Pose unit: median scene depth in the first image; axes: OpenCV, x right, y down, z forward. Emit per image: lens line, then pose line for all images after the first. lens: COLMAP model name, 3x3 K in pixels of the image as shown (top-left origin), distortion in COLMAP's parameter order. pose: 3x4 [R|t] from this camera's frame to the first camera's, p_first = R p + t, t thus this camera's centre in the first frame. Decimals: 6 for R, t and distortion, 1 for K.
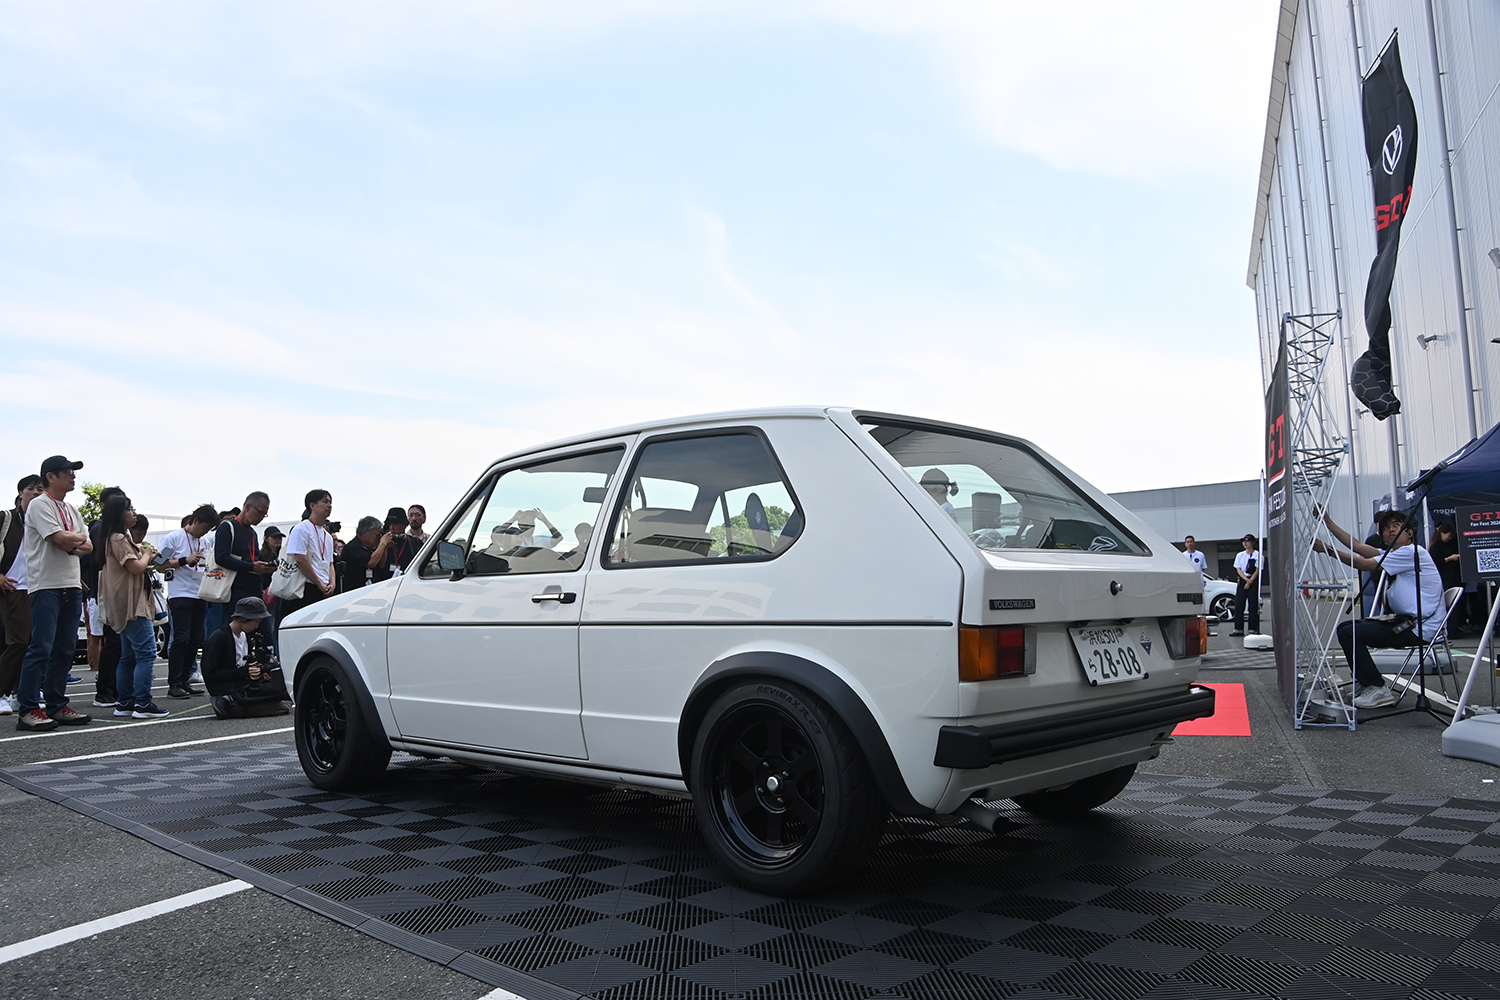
lens RADIAL K [[1165.2, 0, 746.2], [0, 1165.2, 503.8], [0, 0, 1]] dist [-0.144031, 0.058849]
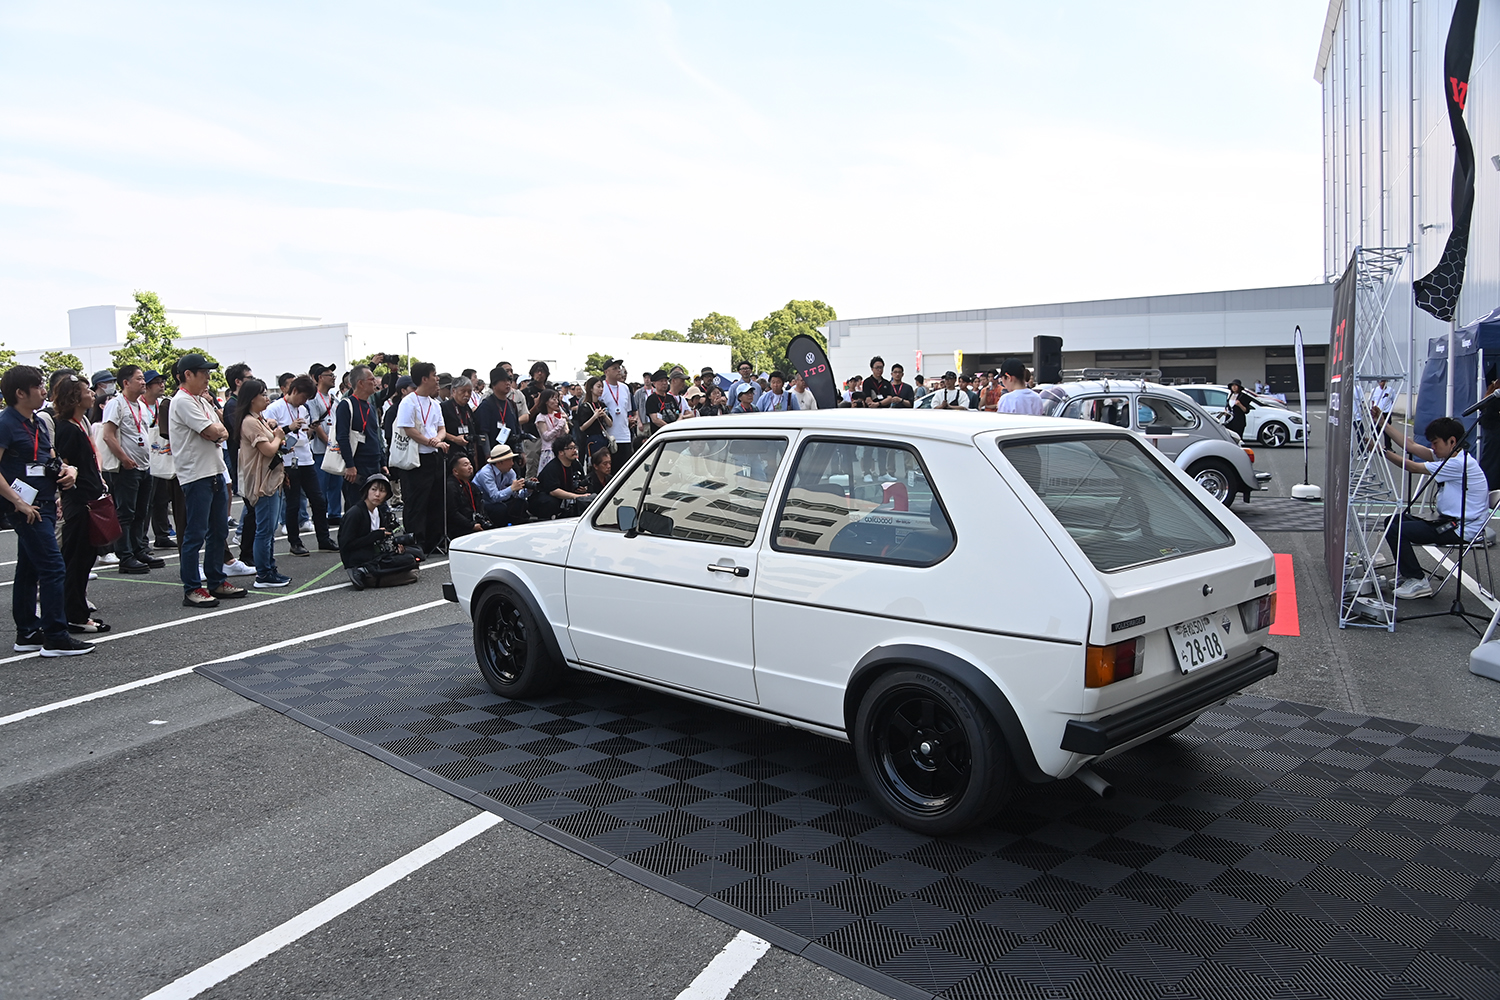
lens RADIAL K [[1165.2, 0, 743.4], [0, 1165.2, 506.5], [0, 0, 1]] dist [-0.144031, 0.058849]
pose [[0.999328, 0.009951, -0.035268, -0.118945], [-0.003406, 0.983479, 0.180988, -0.216483], [0.036486, -0.180746, 0.982853, -0.173137]]
